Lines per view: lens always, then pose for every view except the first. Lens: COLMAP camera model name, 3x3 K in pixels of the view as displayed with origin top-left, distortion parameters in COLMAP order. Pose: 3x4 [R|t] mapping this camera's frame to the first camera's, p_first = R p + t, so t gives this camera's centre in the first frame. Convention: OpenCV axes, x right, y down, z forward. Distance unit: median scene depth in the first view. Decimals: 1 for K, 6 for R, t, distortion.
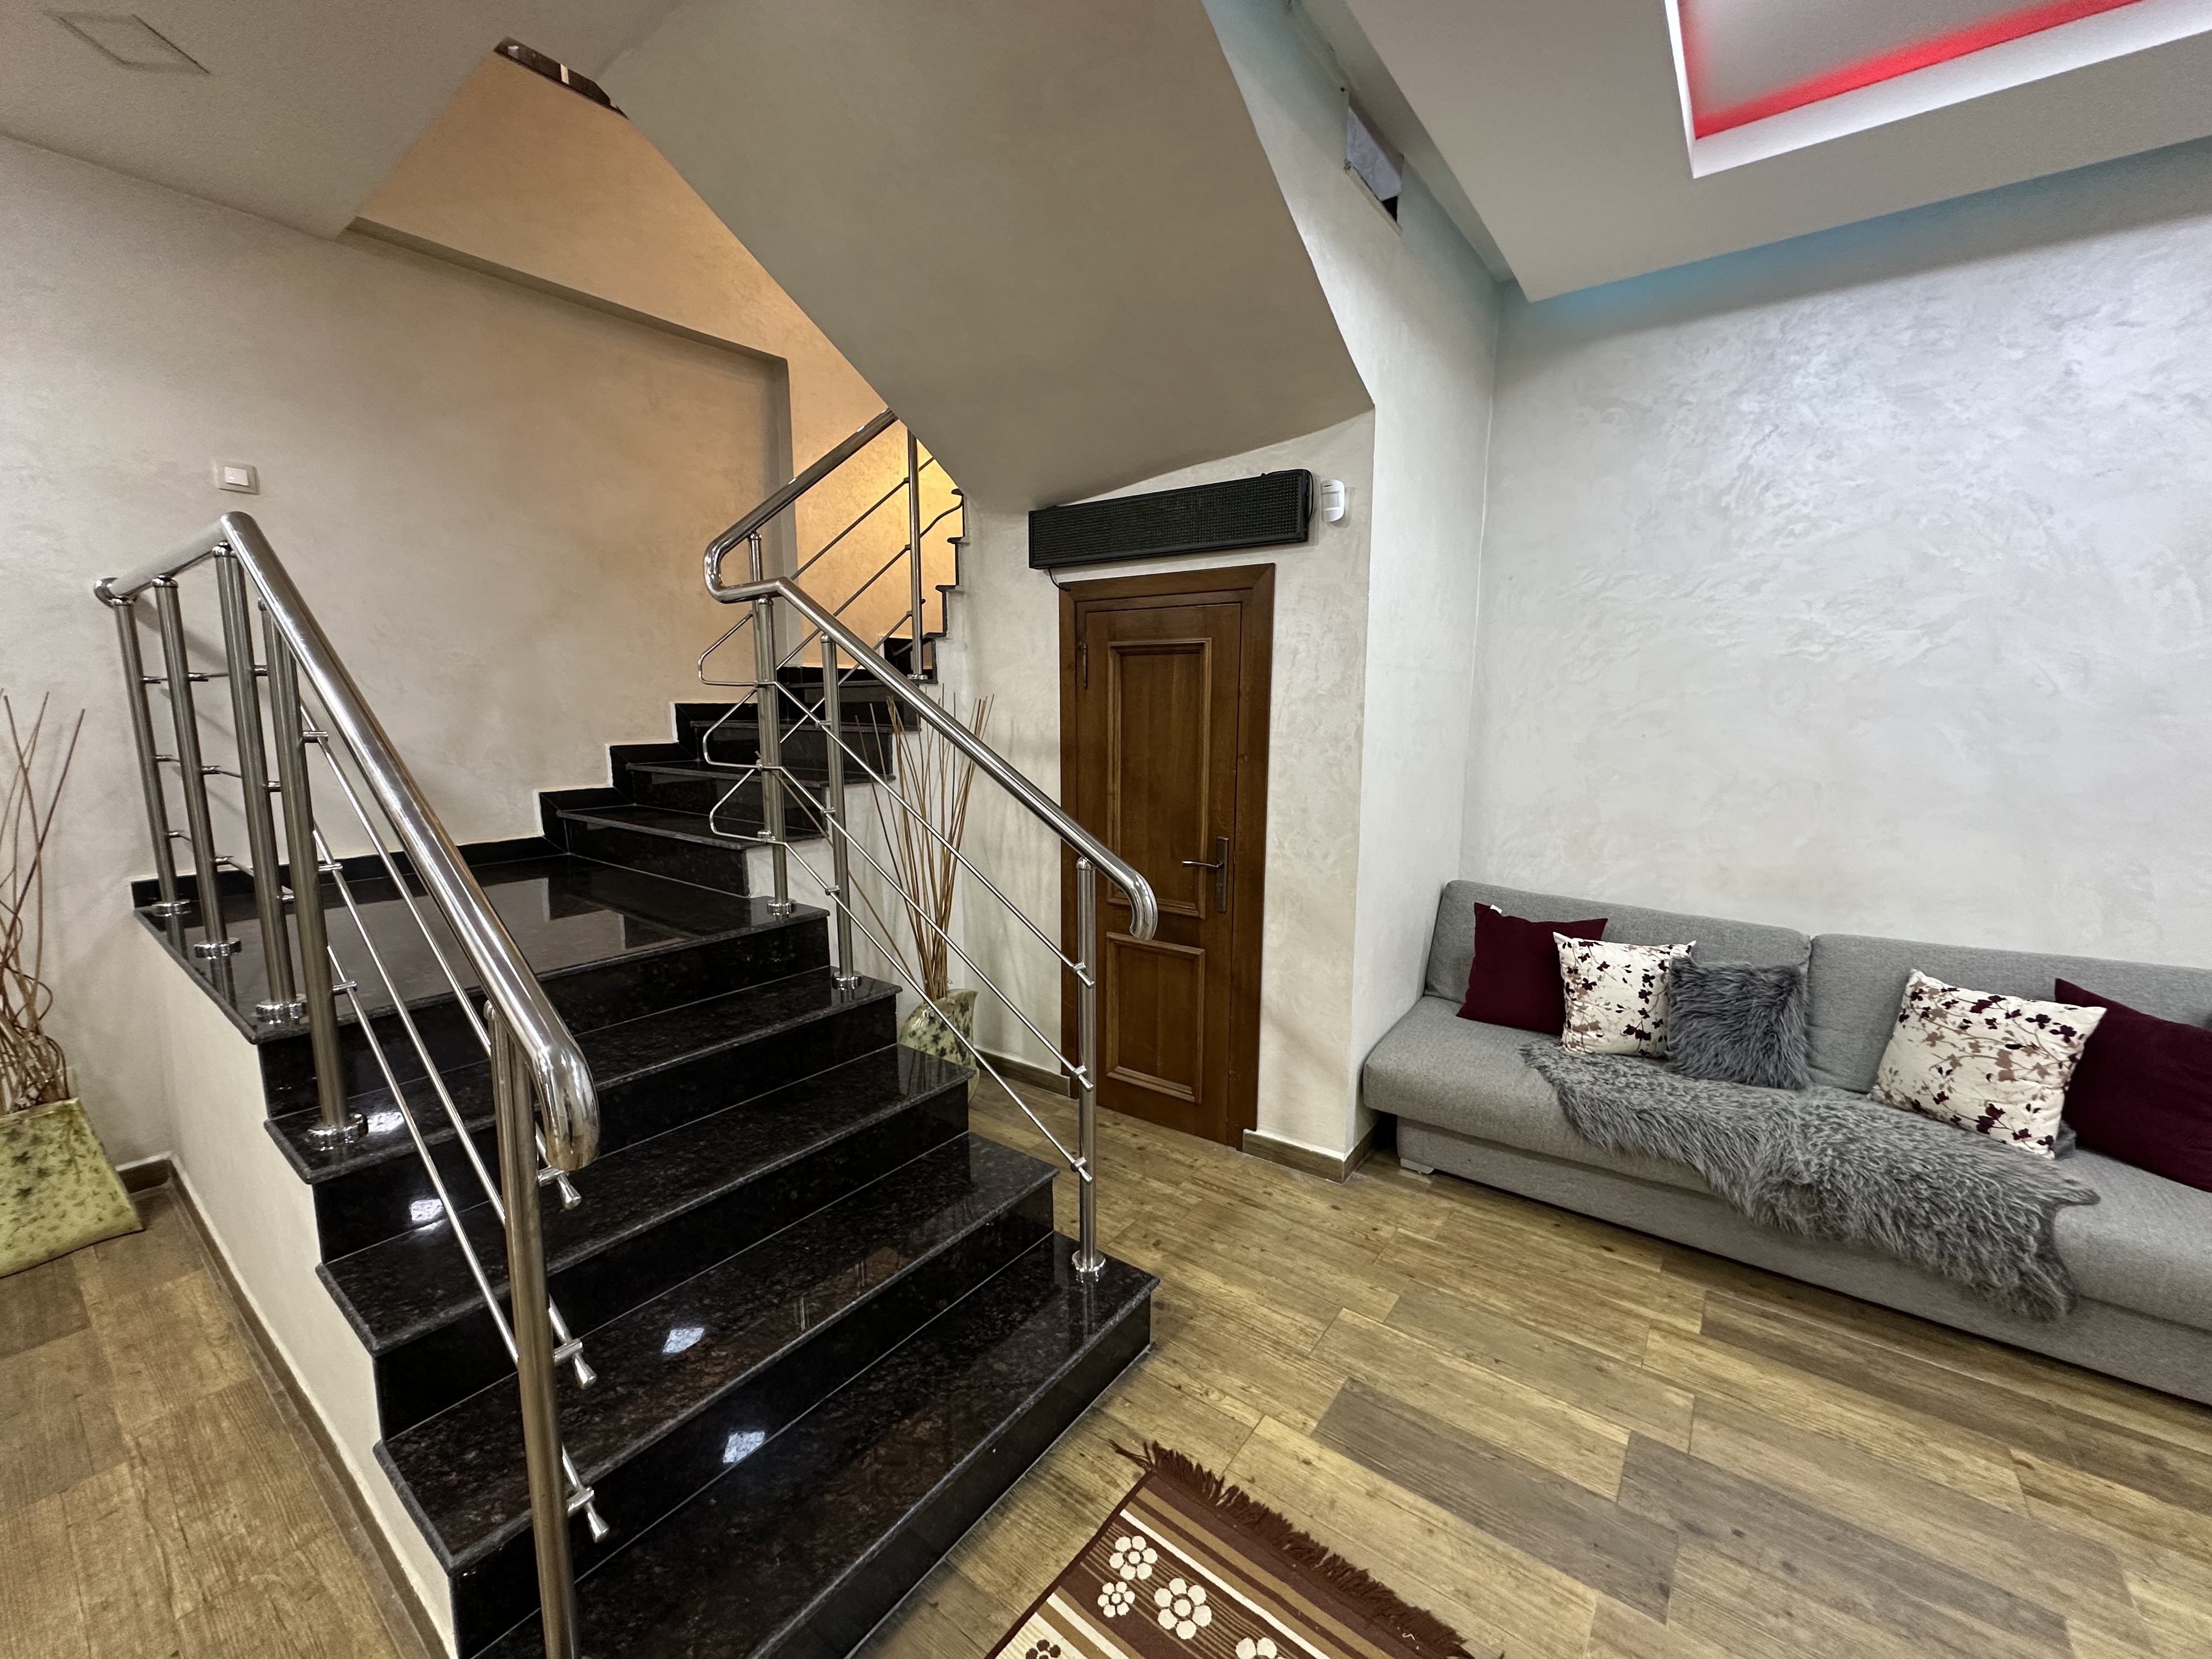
lens RADIAL K [[881.5, 0, 1102.6], [0, 881.5, 823.8], [0, 0, 1]] dist [-0.008199, 0.001358]
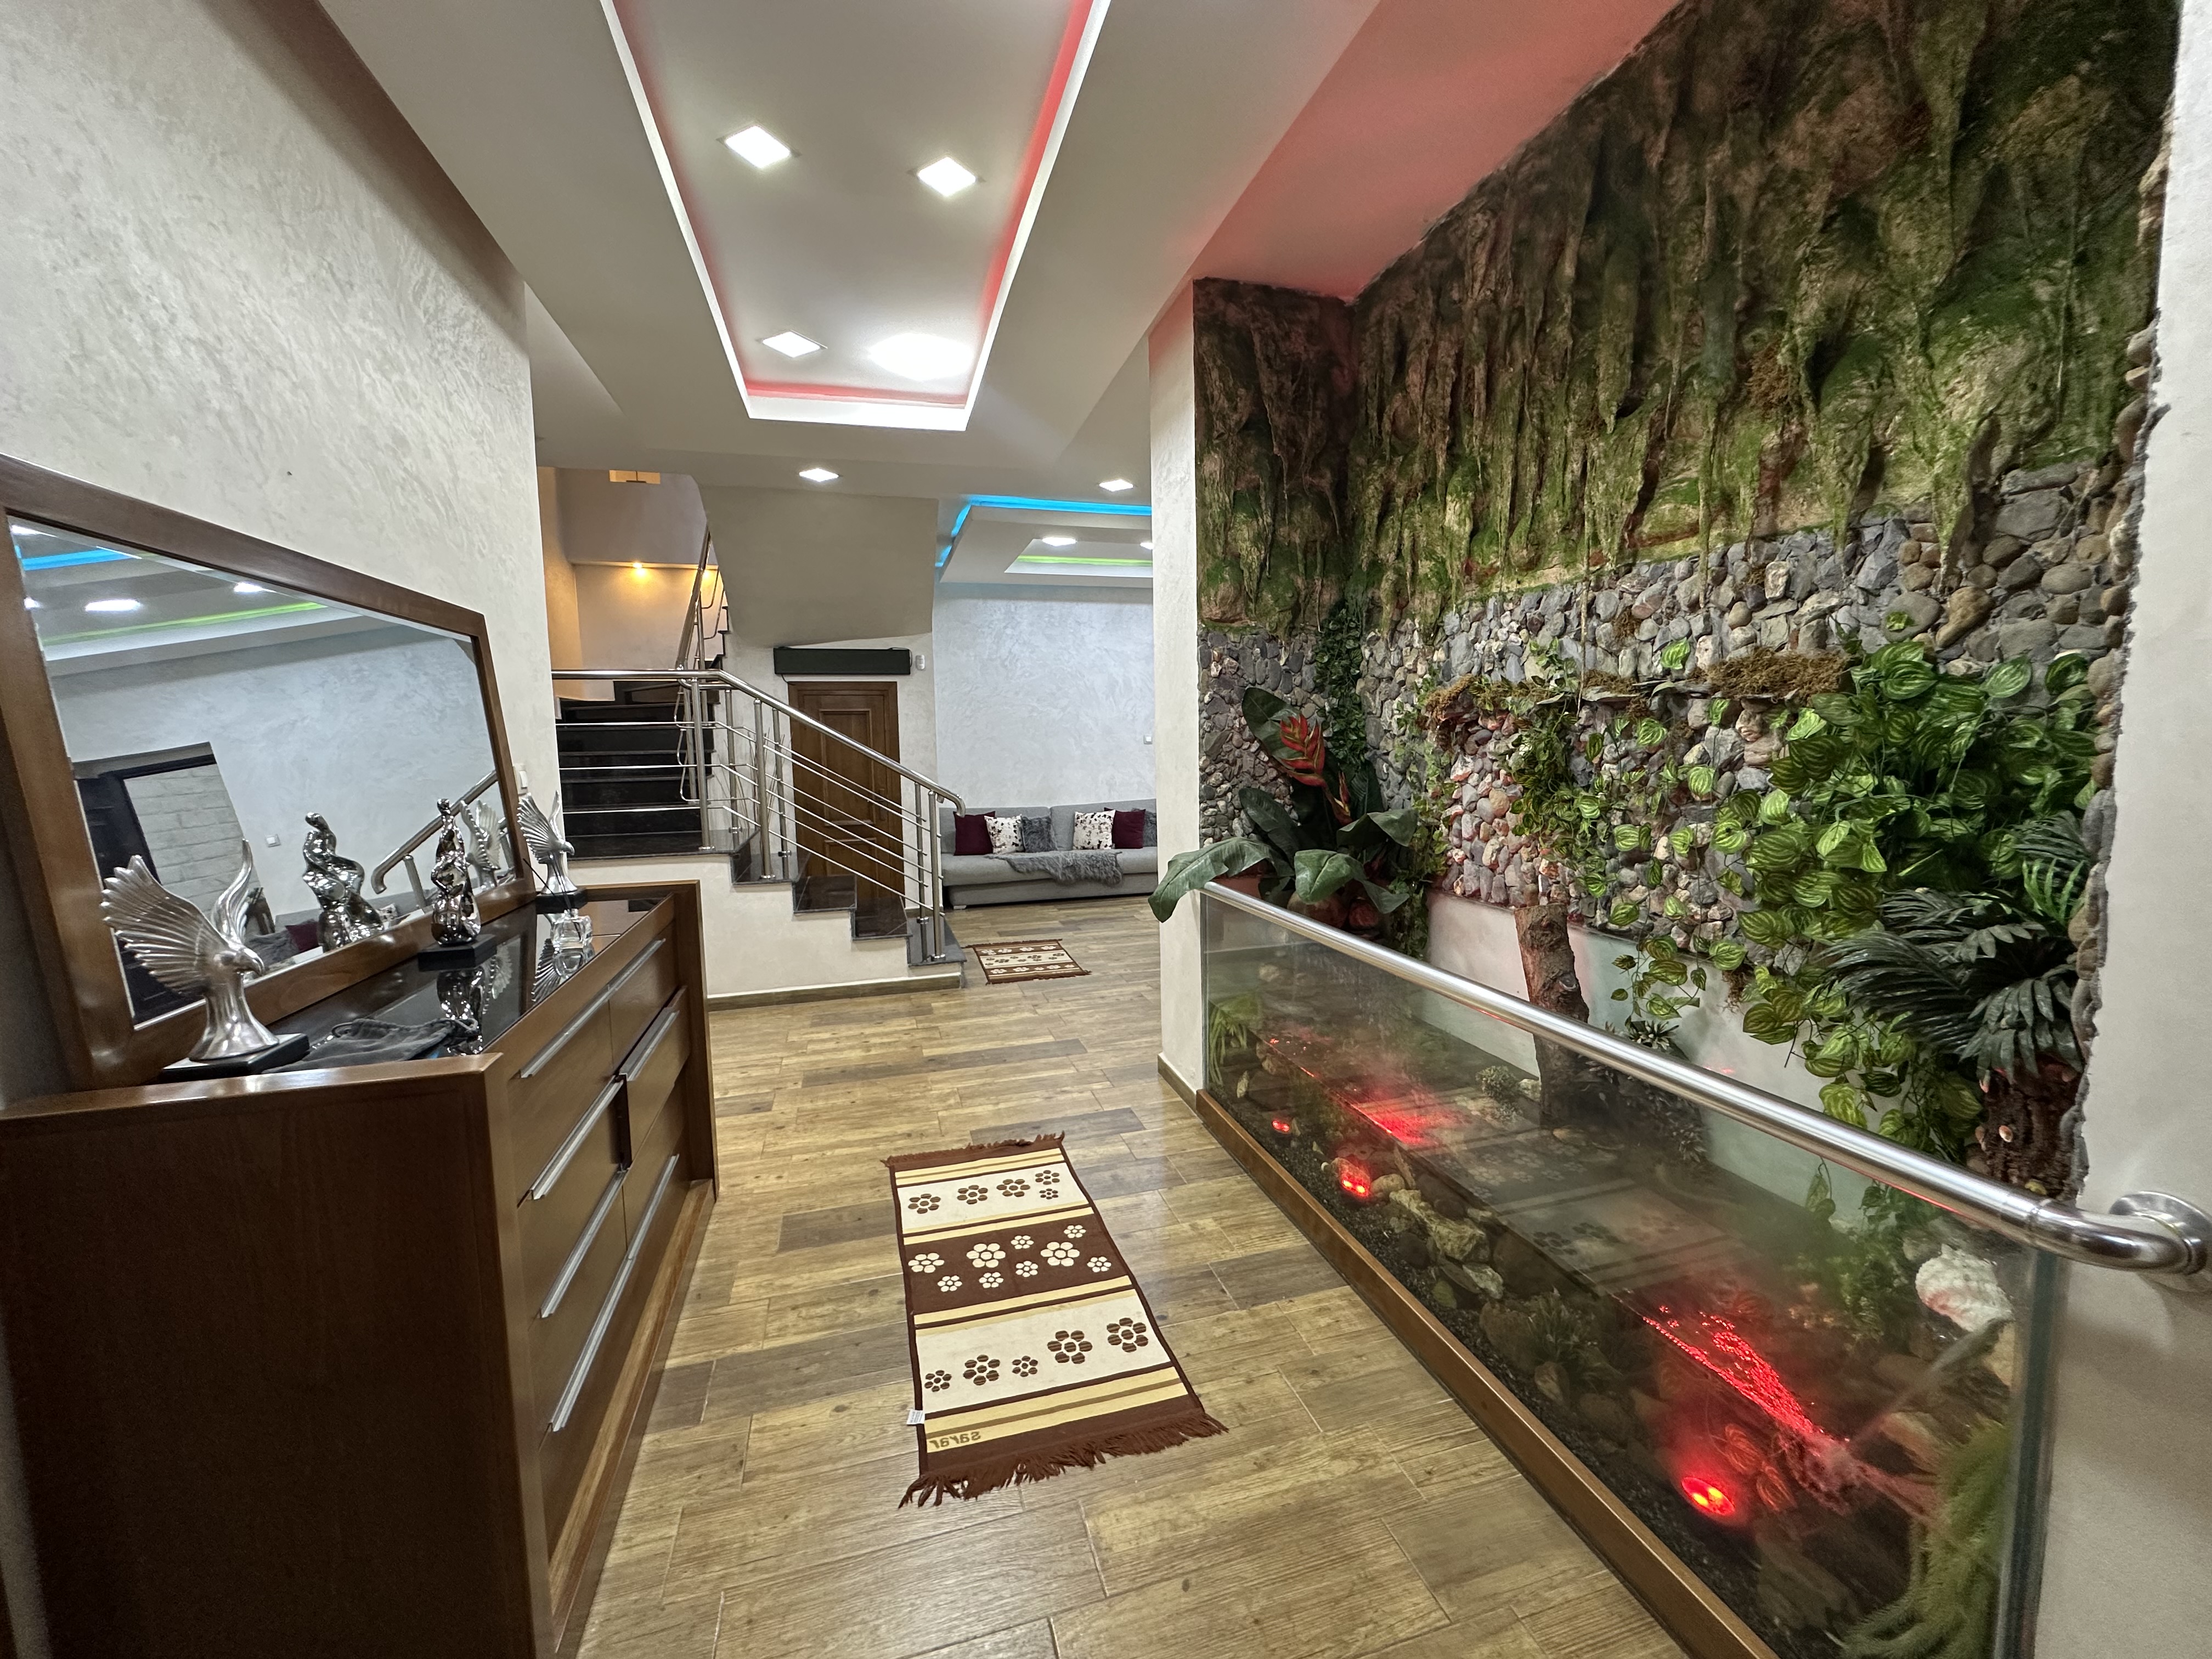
lens RADIAL K [[881.5, 0, 1102.6], [0, 881.5, 823.8], [0, 0, 1]] dist [-0.008199, 0.001358]
pose [[0.609521, -0.093179, 0.787275, -1.523187], [0.132190, 0.991112, 0.014960, 0.163682], [-0.781671, 0.094951, 0.616421, -1.049029]]
